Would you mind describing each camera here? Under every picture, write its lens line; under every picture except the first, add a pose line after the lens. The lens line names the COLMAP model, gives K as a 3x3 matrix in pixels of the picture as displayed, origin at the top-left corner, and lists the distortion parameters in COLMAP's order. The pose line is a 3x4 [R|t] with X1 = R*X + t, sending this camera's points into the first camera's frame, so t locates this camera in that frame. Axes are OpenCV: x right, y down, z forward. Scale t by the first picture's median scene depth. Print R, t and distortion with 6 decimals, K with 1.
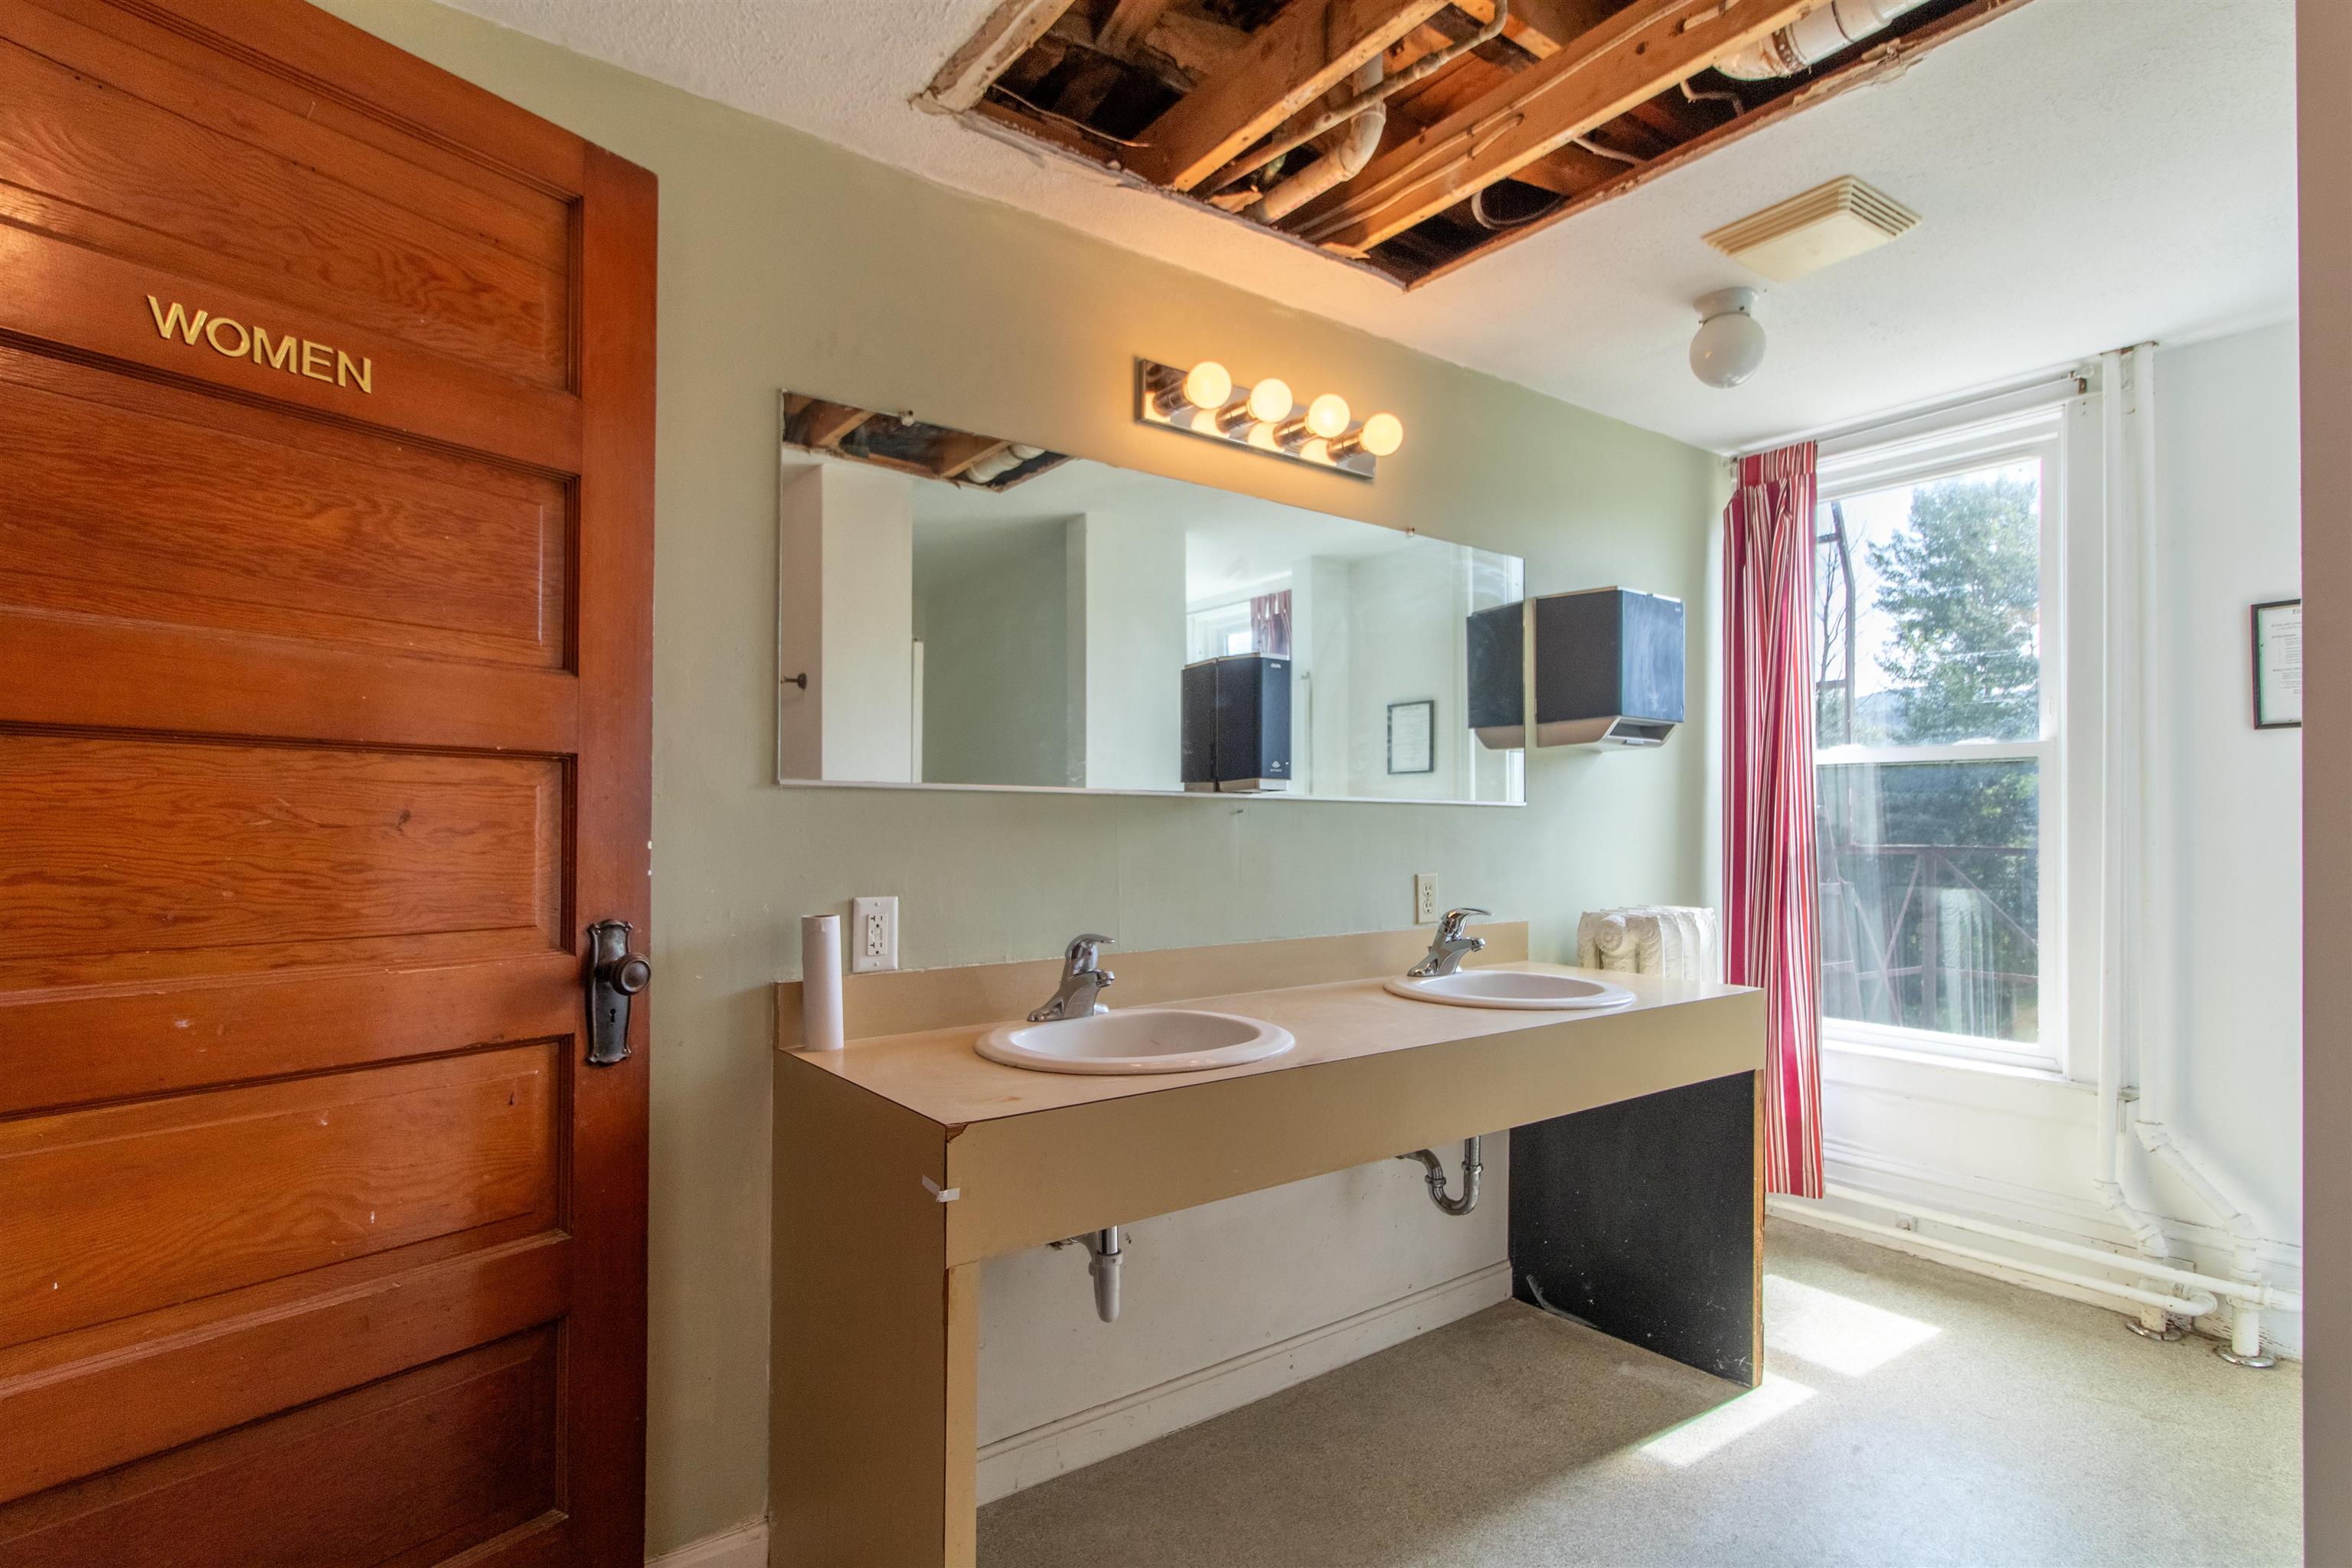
lens RADIAL K [[1175.1, 0, 1176.2], [0, 1175.1, 817.0], [0, 0, 1]] dist [0.000941, -0.001327]
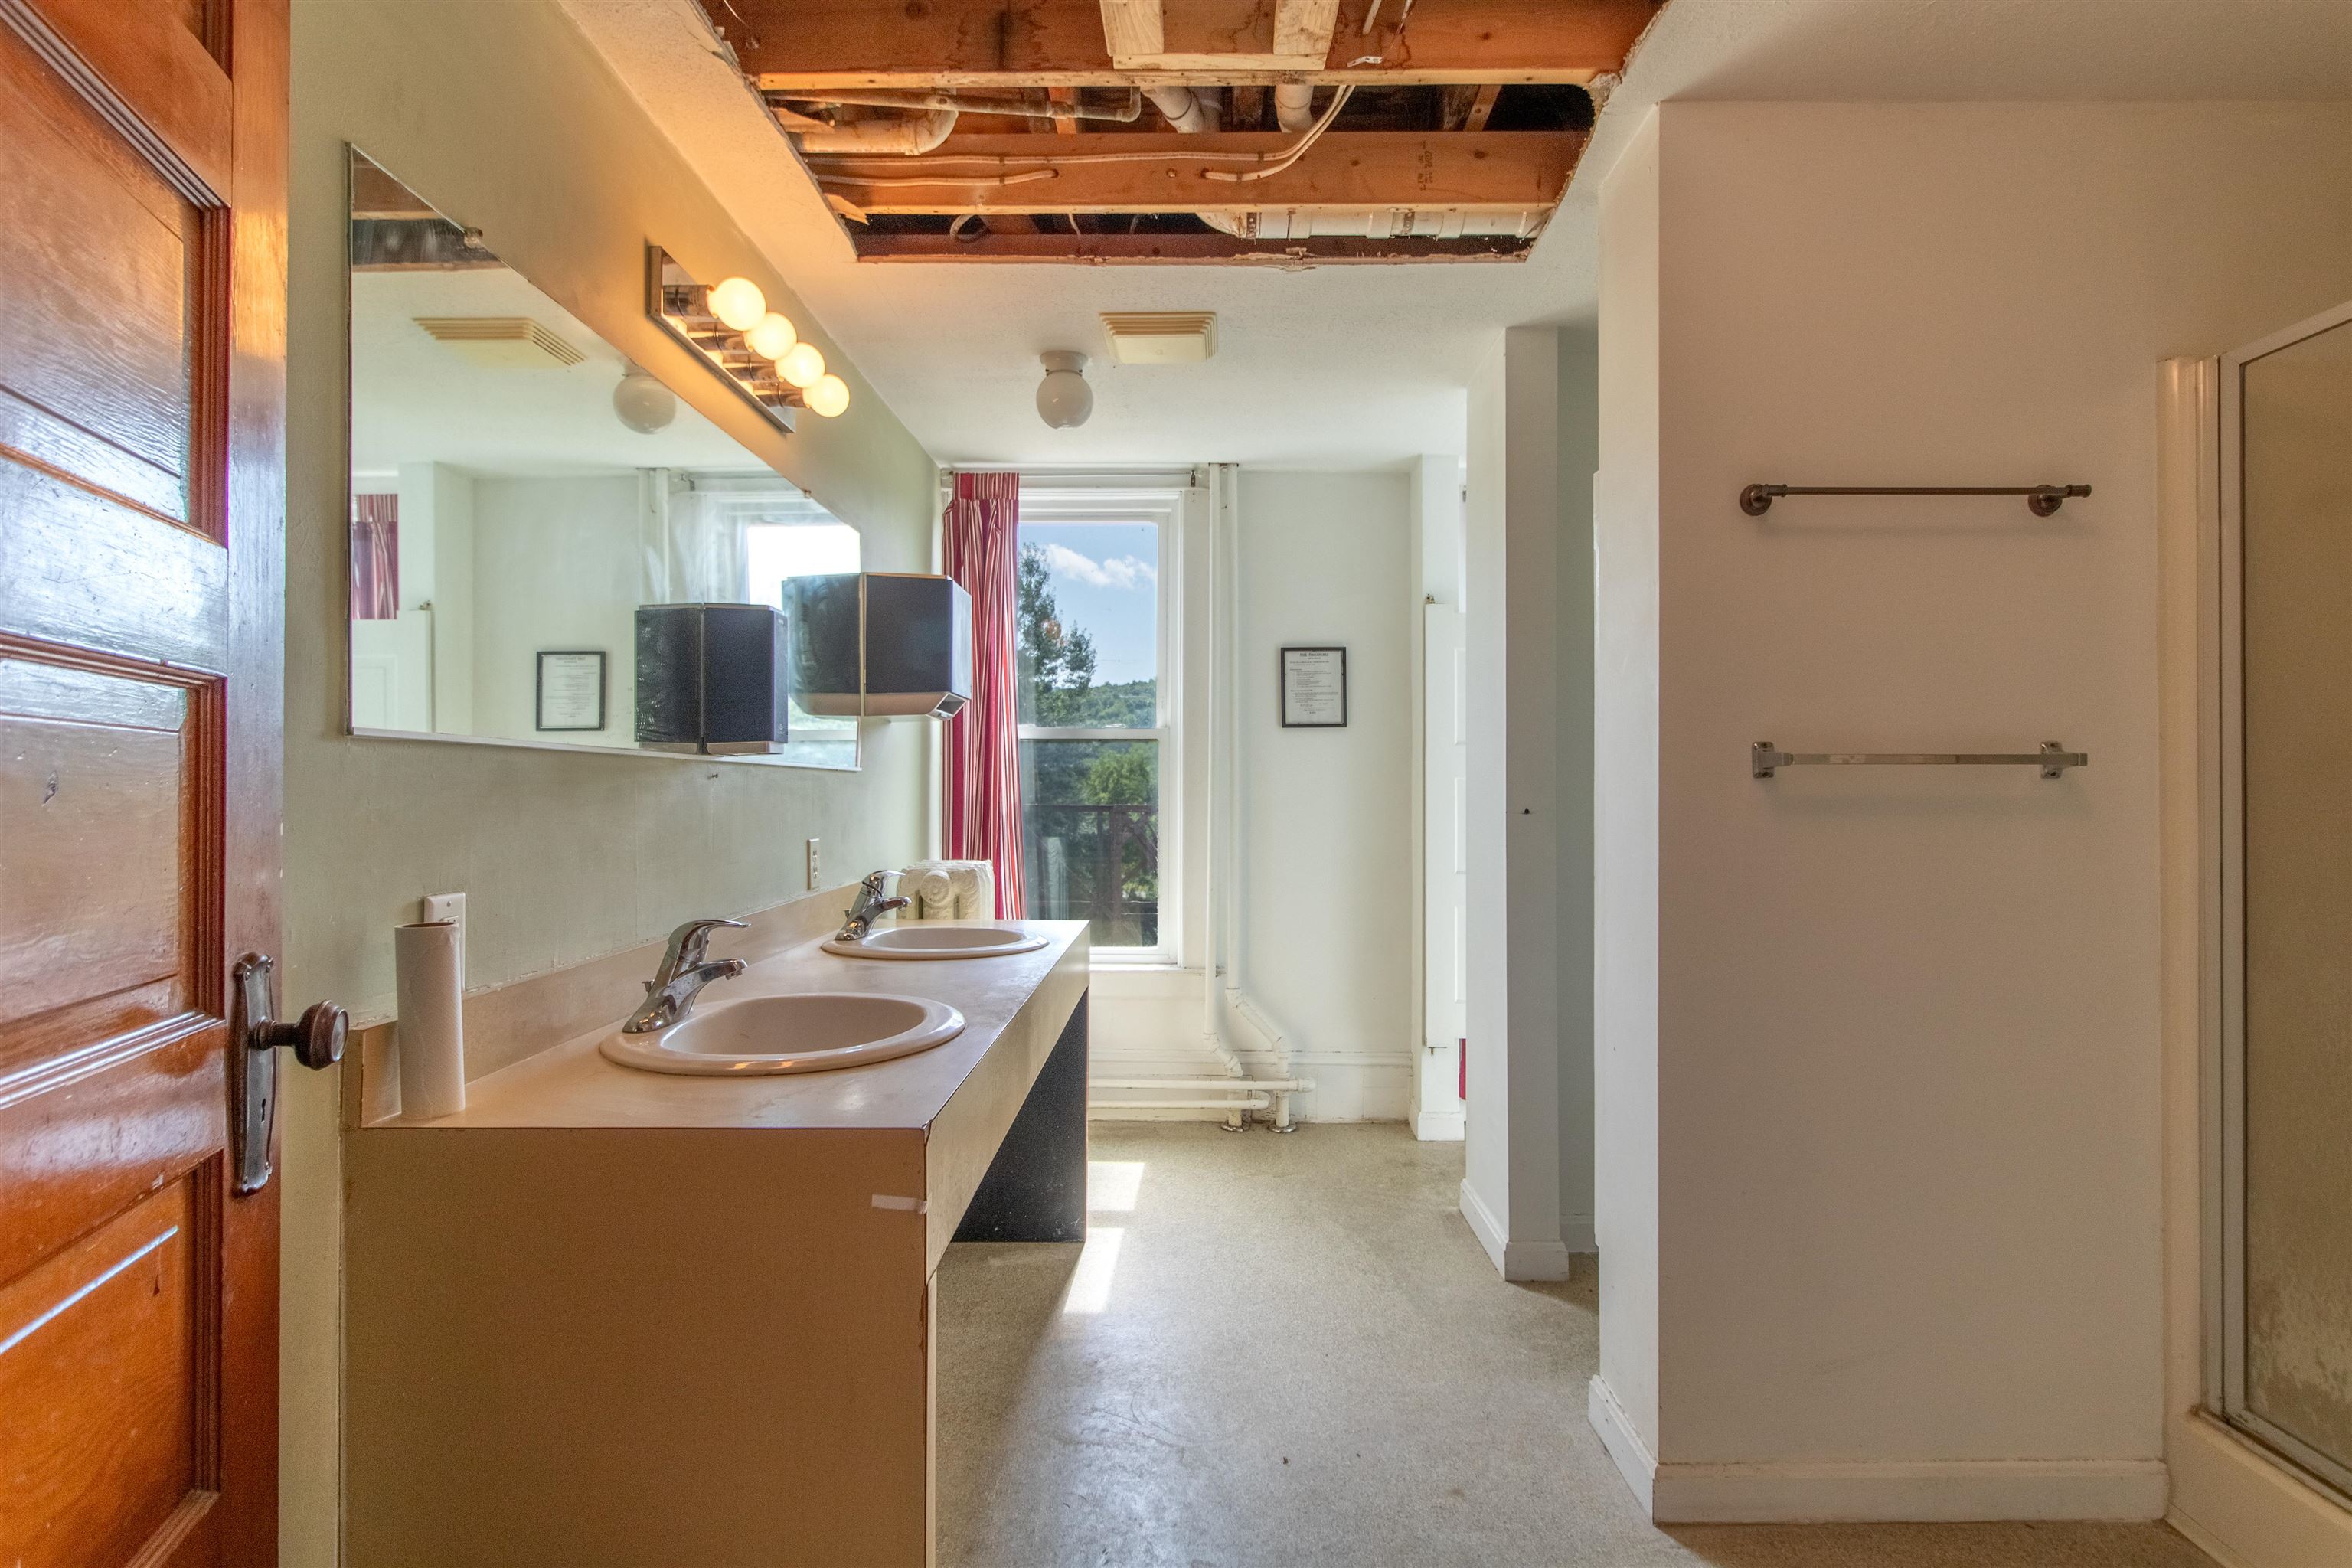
lens RADIAL K [[1173.1, 0, 1183.4], [0, 1173.1, 784.6], [0, 0, 1]] dist [0.001774, -0.000463]
pose [[0.609618, 0.000515, 0.792695, -0.417120], [-0.005140, 0.999981, 0.003303, -0.002695], [-0.792679, -0.006088, 0.609609, 0.155276]]
